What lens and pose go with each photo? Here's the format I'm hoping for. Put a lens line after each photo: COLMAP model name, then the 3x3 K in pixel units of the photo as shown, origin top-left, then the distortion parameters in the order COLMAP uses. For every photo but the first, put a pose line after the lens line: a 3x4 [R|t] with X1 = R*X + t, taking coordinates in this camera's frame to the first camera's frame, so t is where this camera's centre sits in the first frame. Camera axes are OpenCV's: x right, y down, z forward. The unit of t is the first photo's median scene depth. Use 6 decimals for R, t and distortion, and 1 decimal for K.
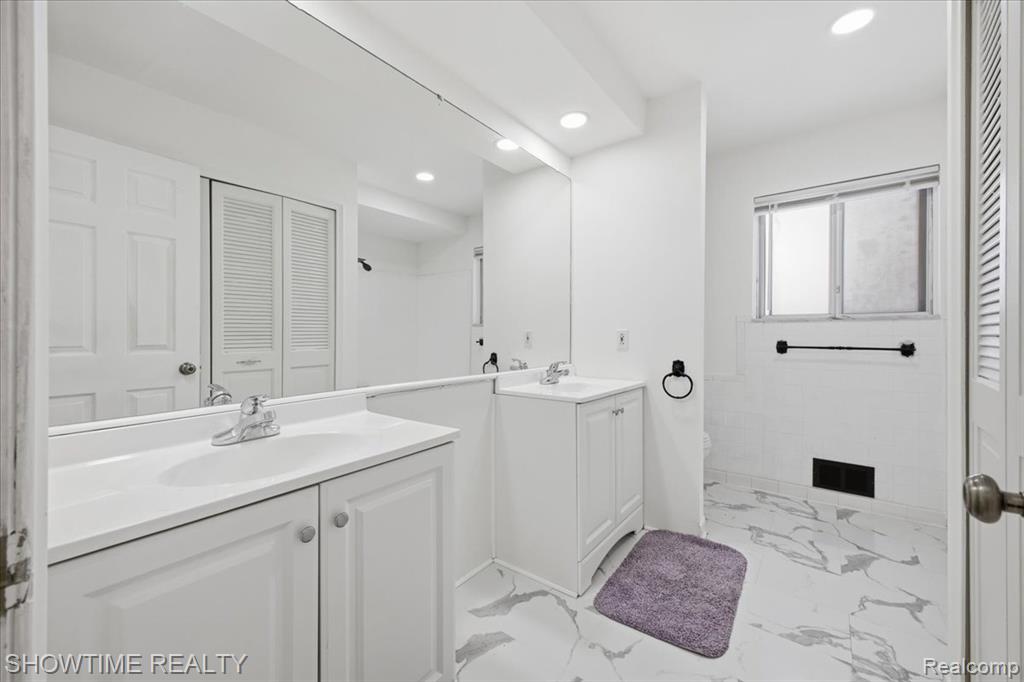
lens RADIAL K [[405.8, 0, 510.5], [0, 405.8, 335.2], [0, 0, 1]] dist [0.010615, -0.001992]
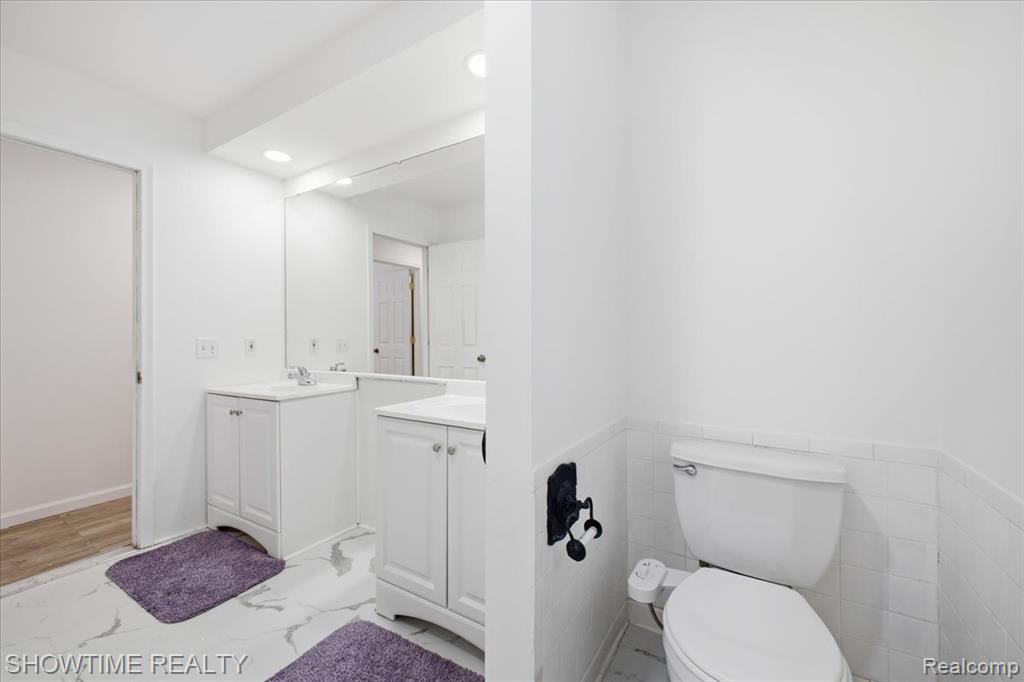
lens RADIAL K [[405.8, 0, 512.7], [0, 405.8, 340.7], [0, 0, 1]] dist [0.010615, -0.001992]
pose [[0.100843, 0.012509, -0.994824, 1.285274], [-0.000059, 0.999921, 0.012567, -0.019142], [0.994902, -0.001209, 0.100836, 1.356754]]
